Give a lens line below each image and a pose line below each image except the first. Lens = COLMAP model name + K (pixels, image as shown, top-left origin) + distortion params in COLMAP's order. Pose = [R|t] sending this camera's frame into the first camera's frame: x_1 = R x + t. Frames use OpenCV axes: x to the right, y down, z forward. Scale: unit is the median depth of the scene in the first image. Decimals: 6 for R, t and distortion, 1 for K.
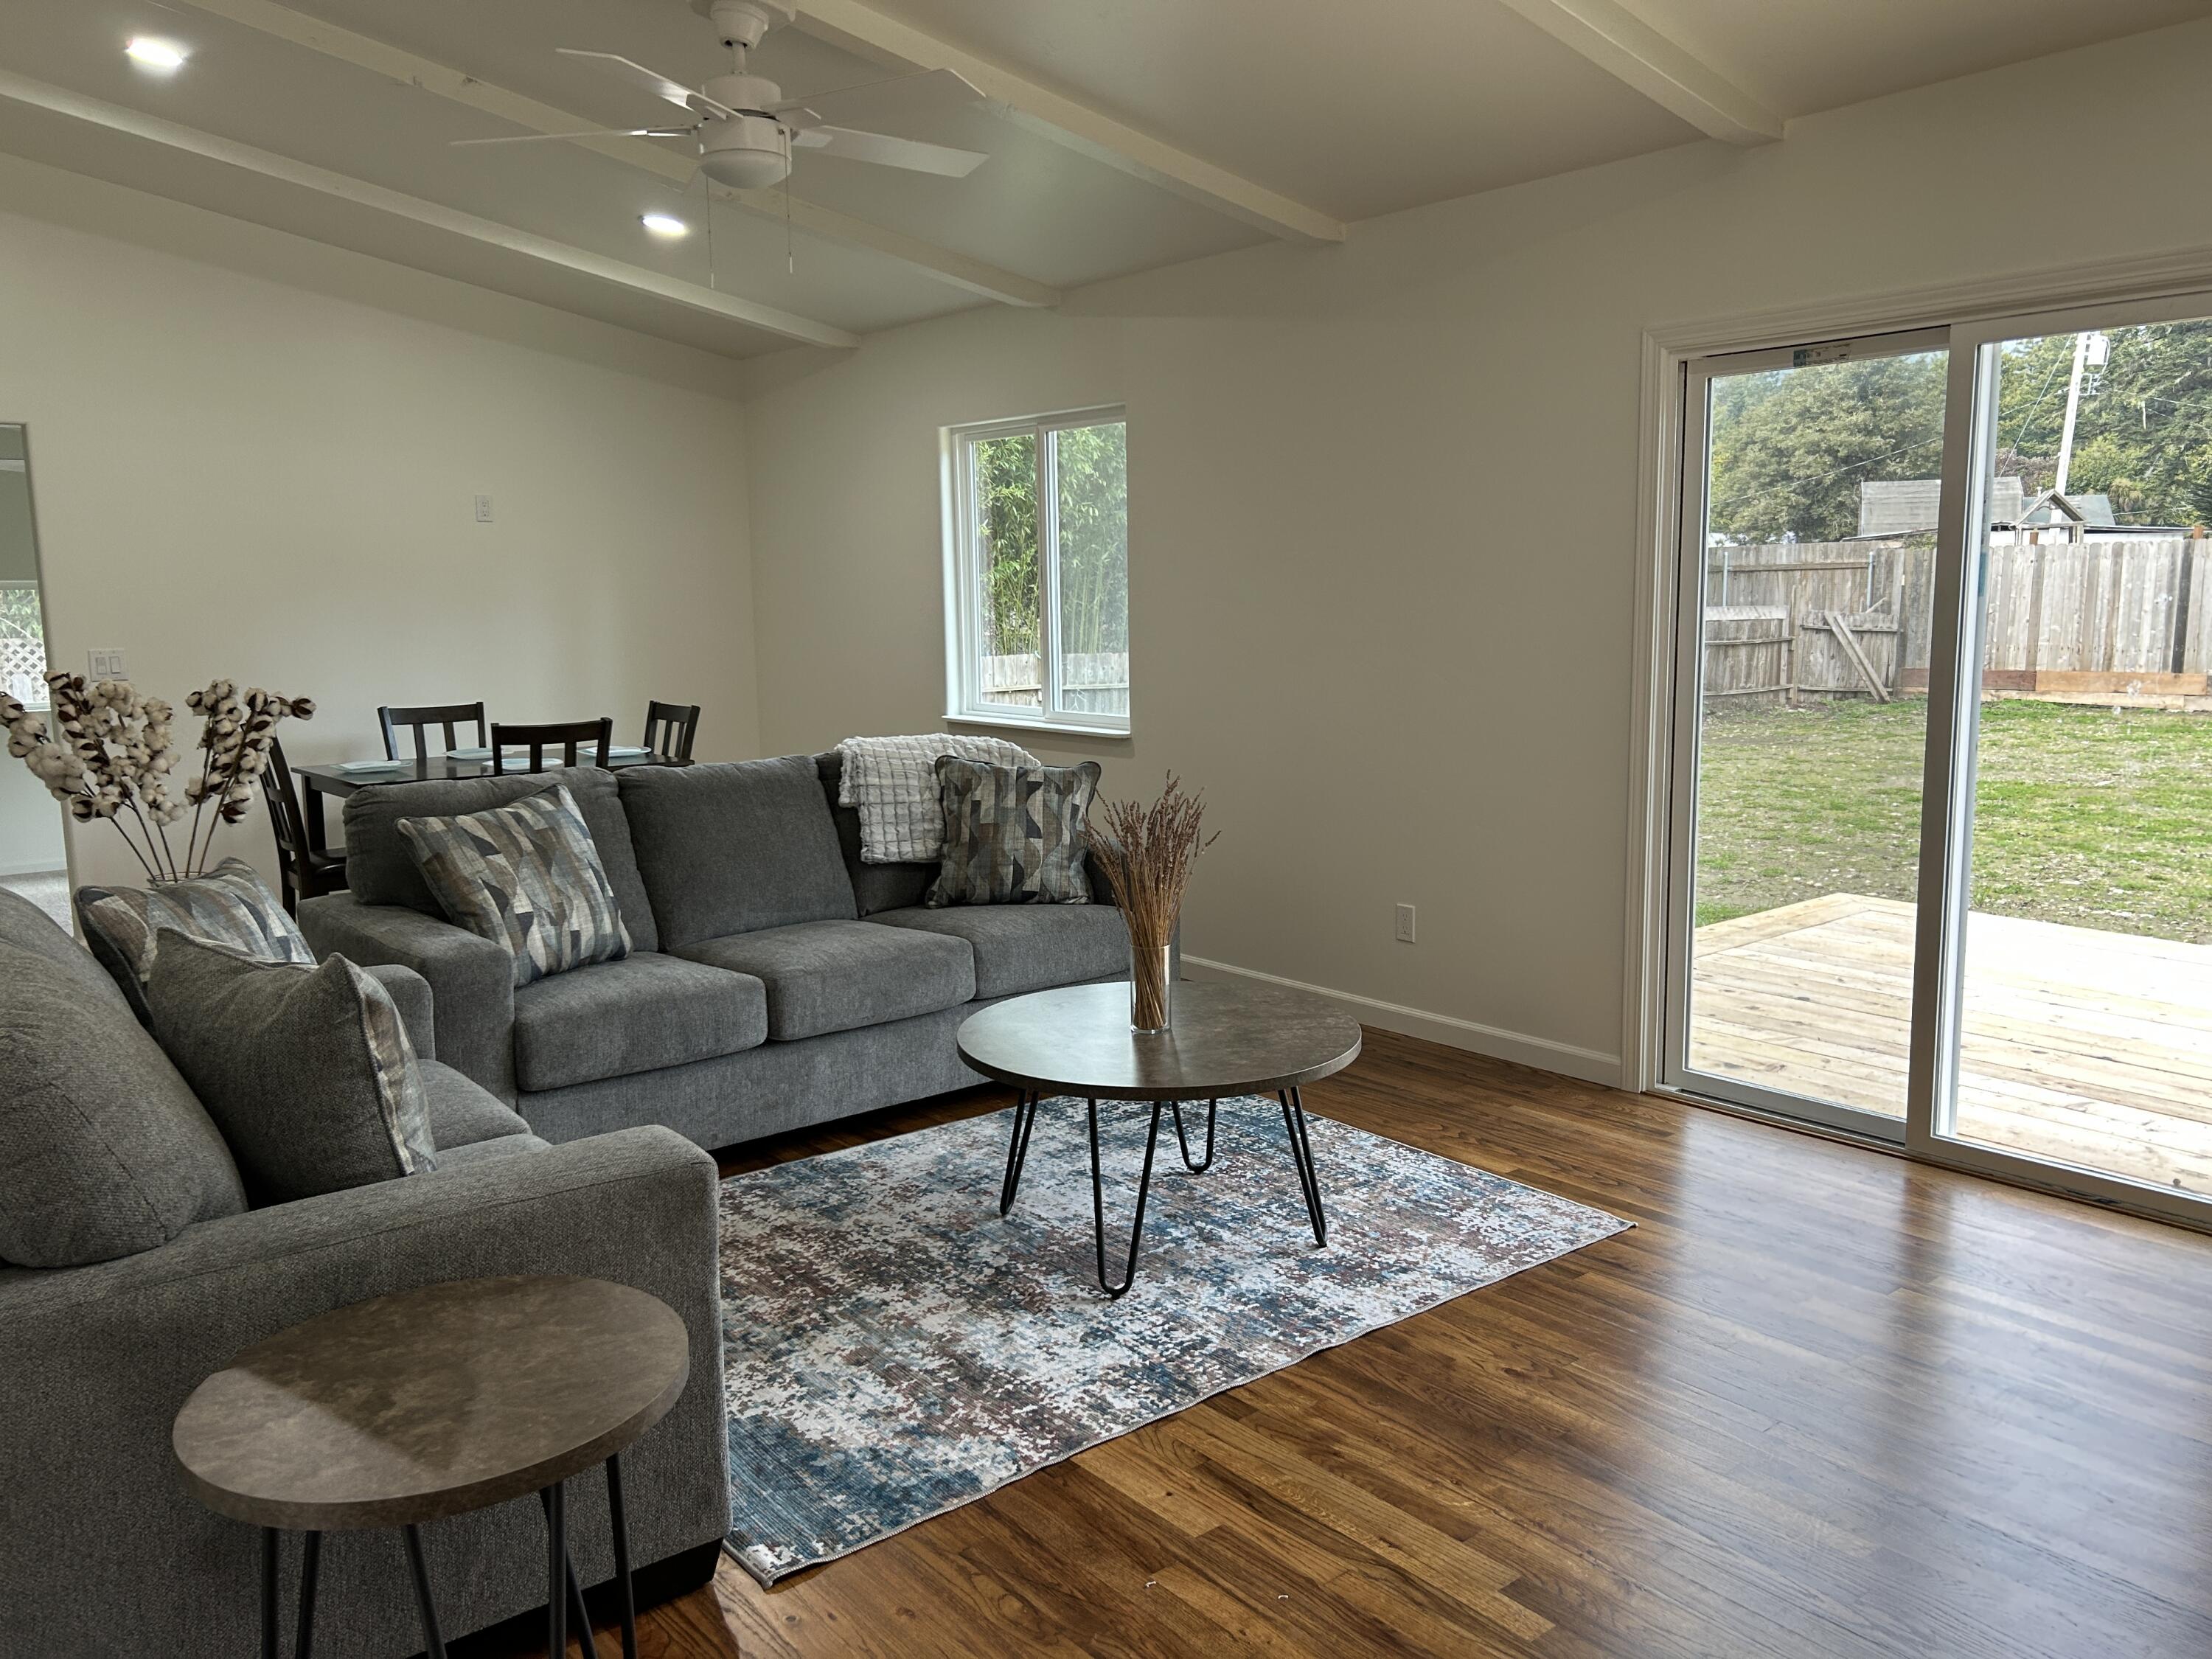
lens RADIAL K [[1669.1, 0, 1110.4], [0, 1669.1, 818.0], [0, 0, 1]] dist [0.052587, -0.055558]
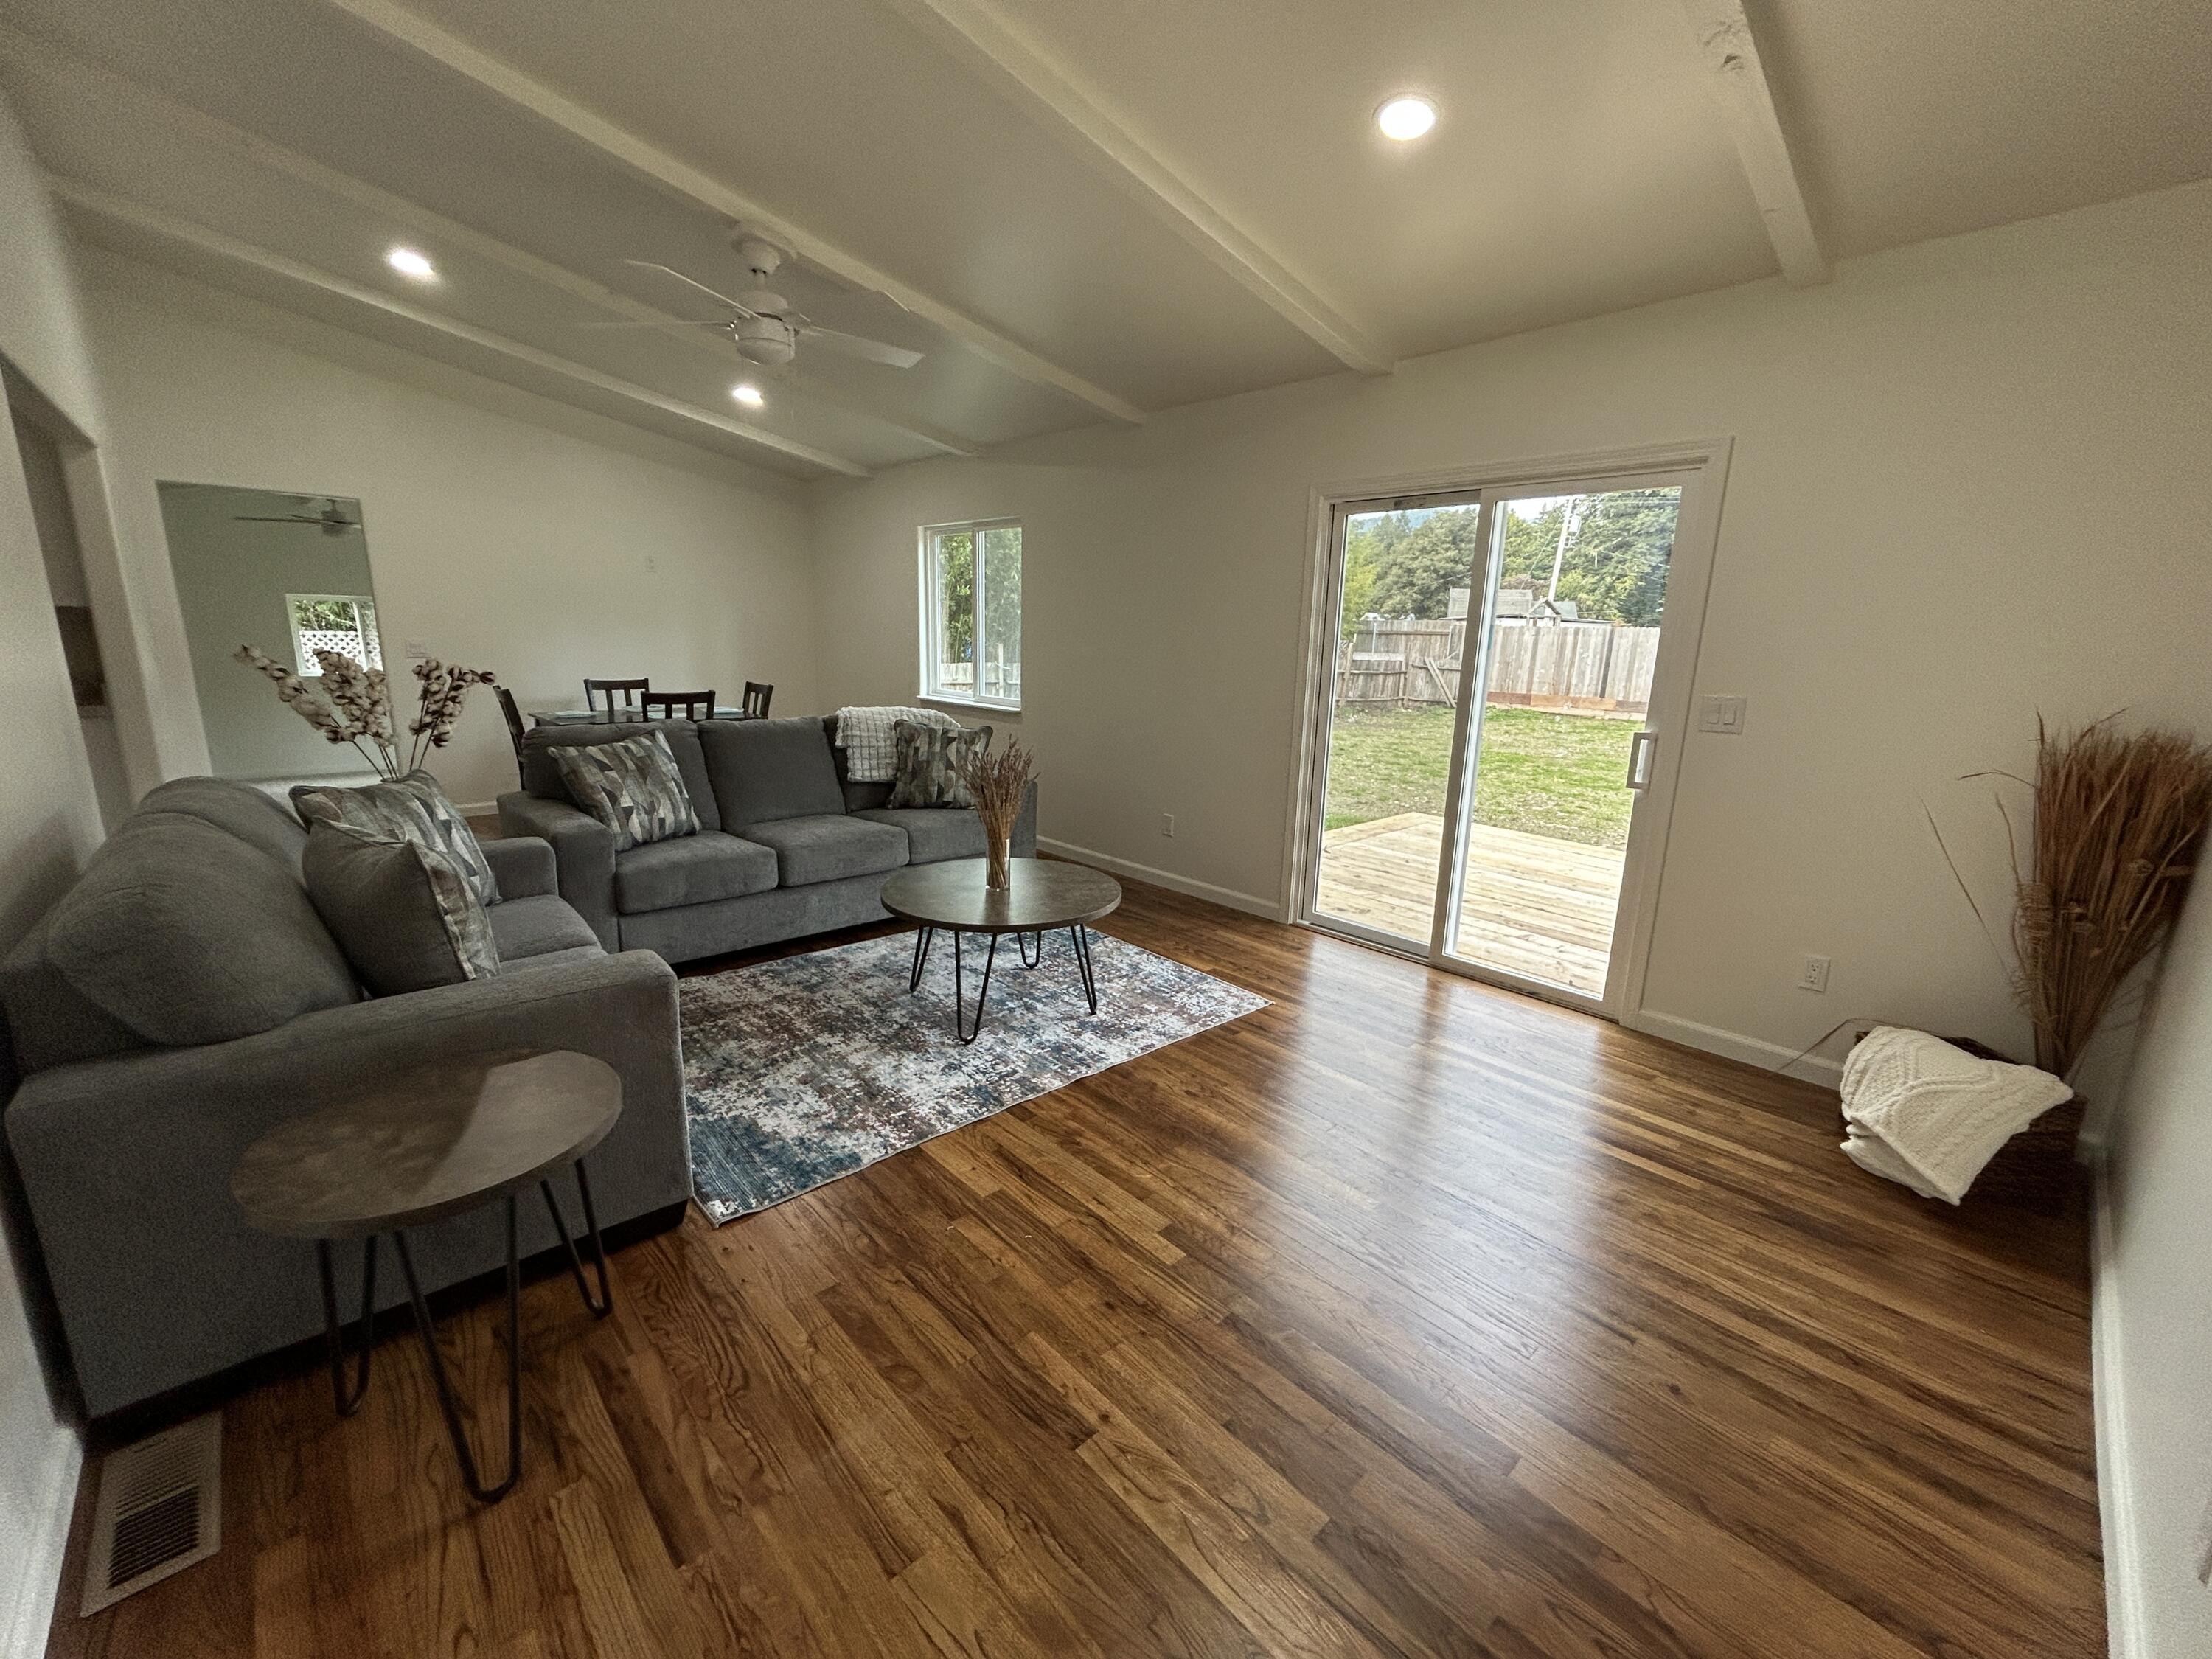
lens RADIAL K [[901.1, 0, 1098.2], [0, 901.1, 826.7], [0, 0, 1]] dist [-0.003781, 0.002766]
pose [[0.997818, 0.028354, 0.059622, 0.072901], [-0.032944, 0.996450, 0.077478, -0.009394], [-0.057213, -0.079273, 0.995210, 0.094957]]
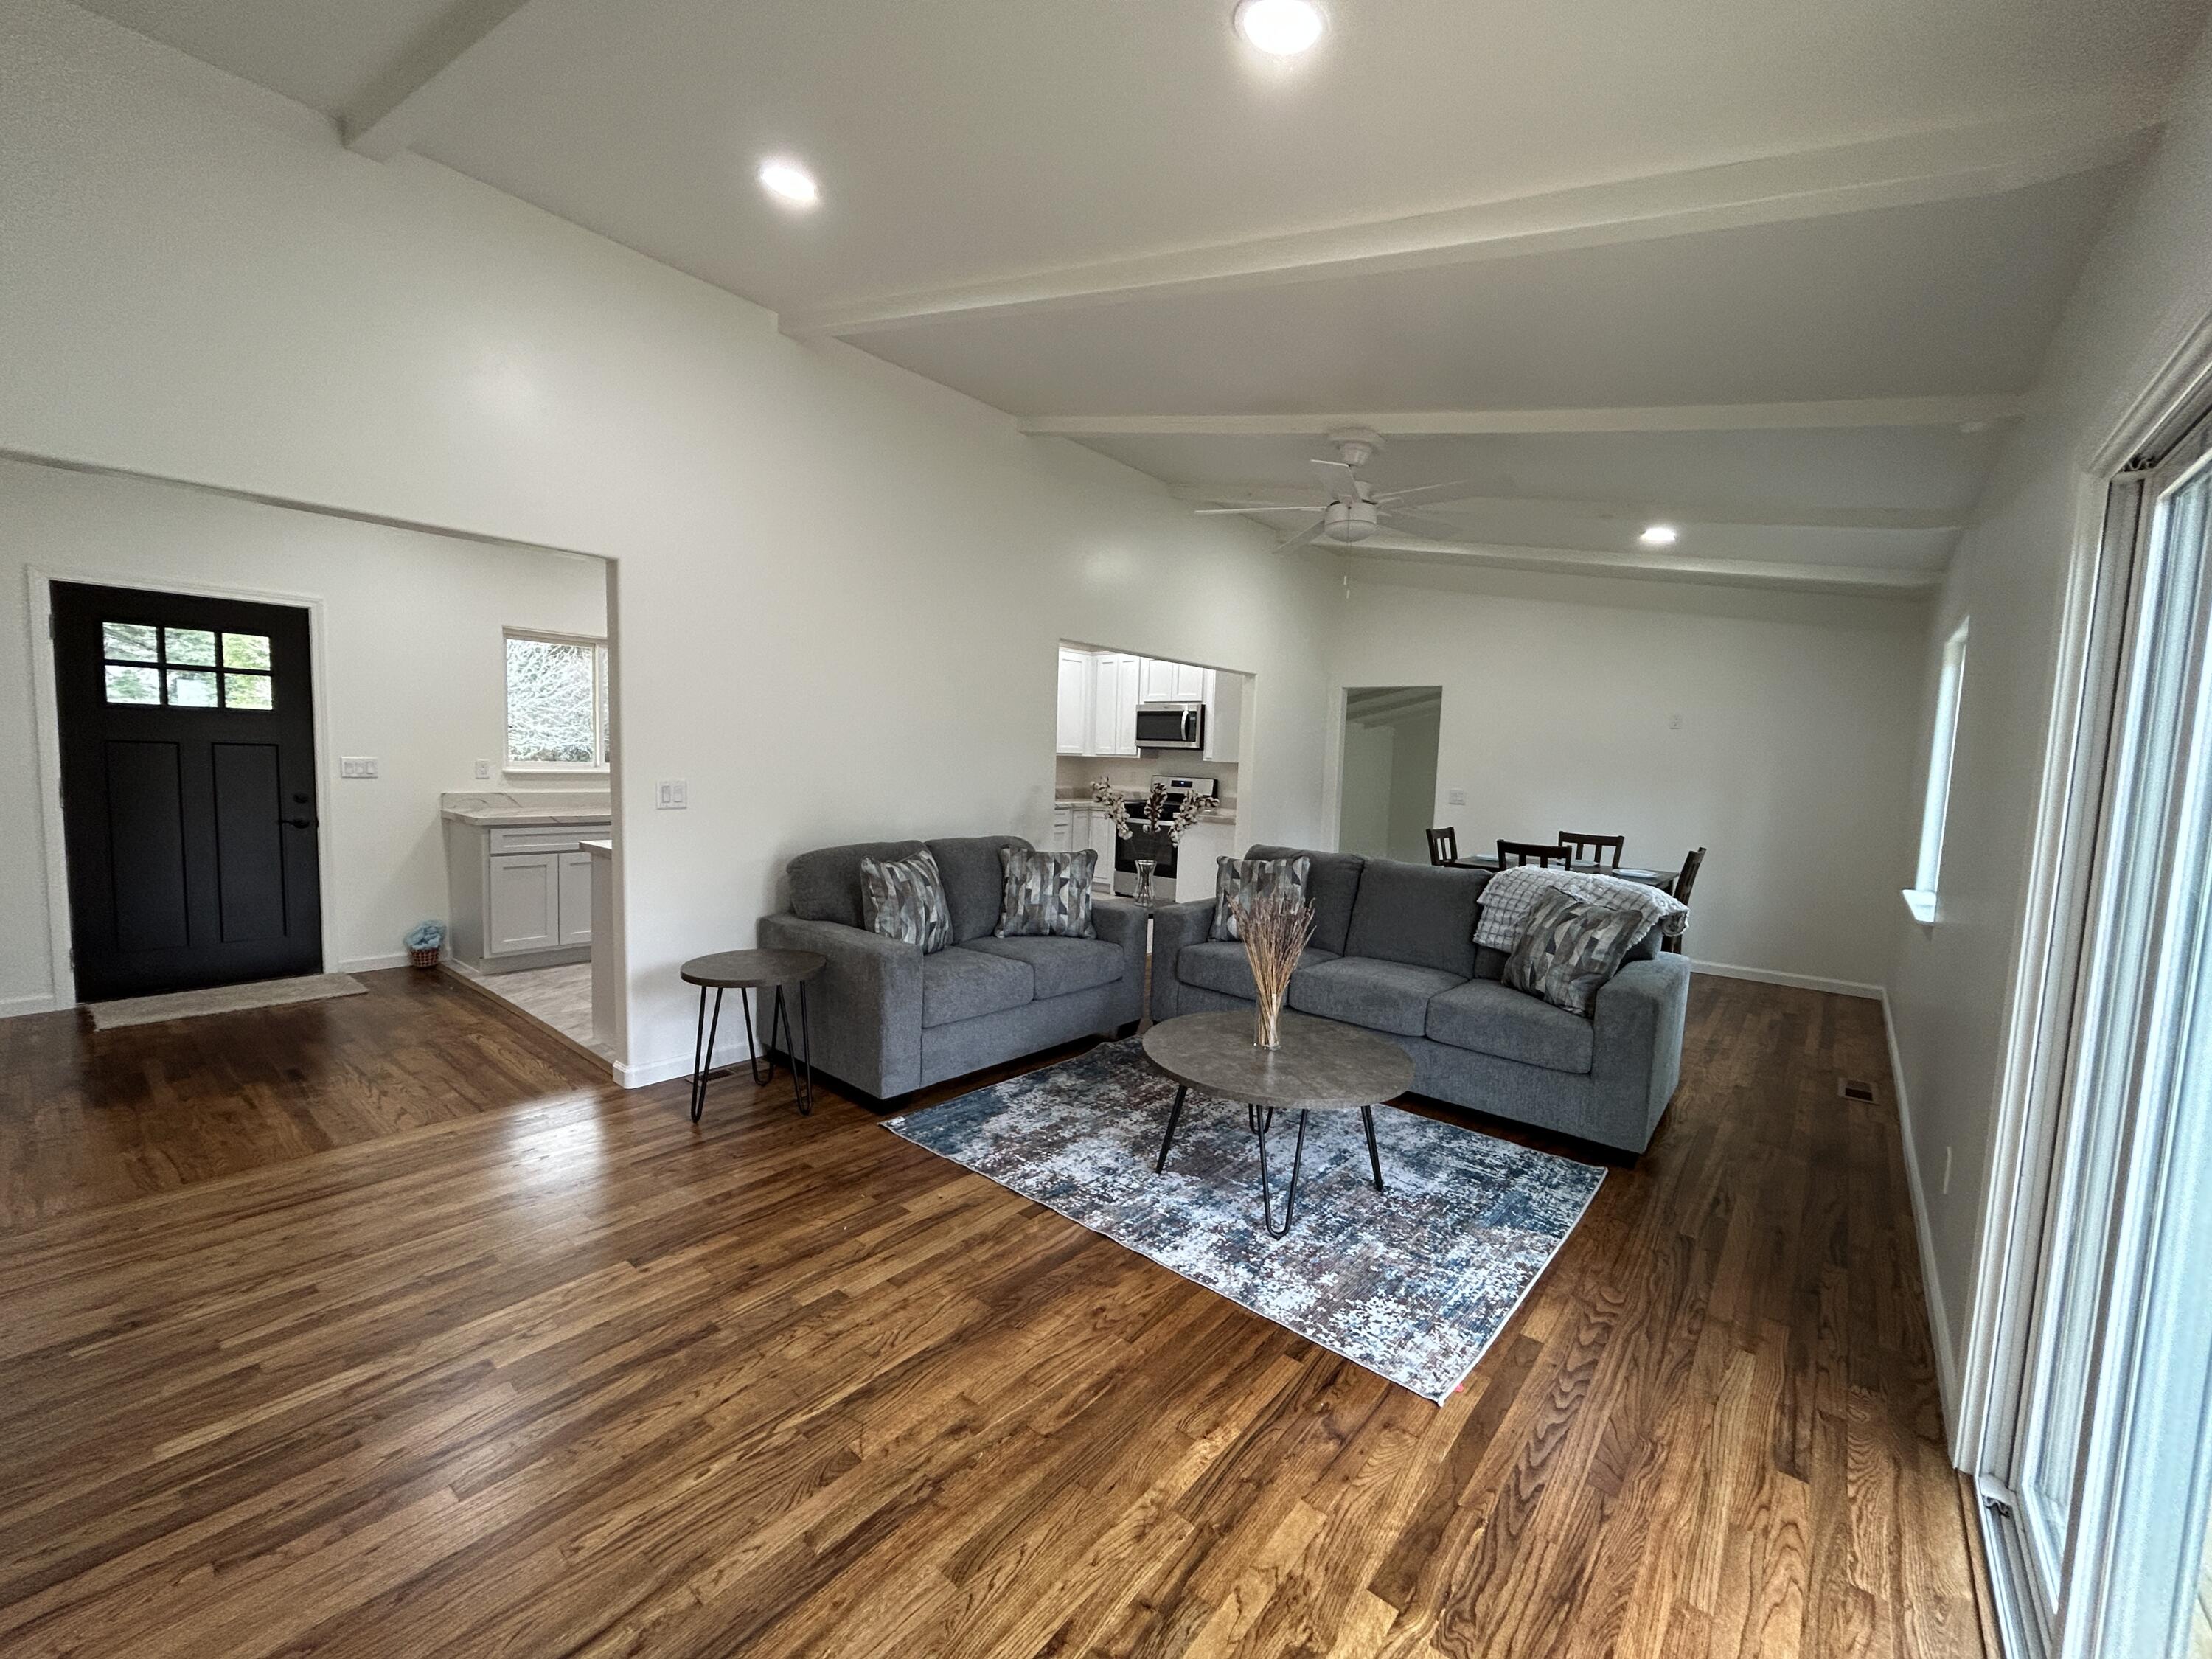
lens RADIAL K [[901.1, 0, 1119.1], [0, 901.1, 825.5], [0, 0, 1]] dist [-0.003781, 0.002766]
pose [[0.189121, 0.098913, -0.976959, 0.826009], [-0.171698, 0.982918, 0.066279, -0.109460], [0.966826, 0.155207, 0.202874, 0.699981]]
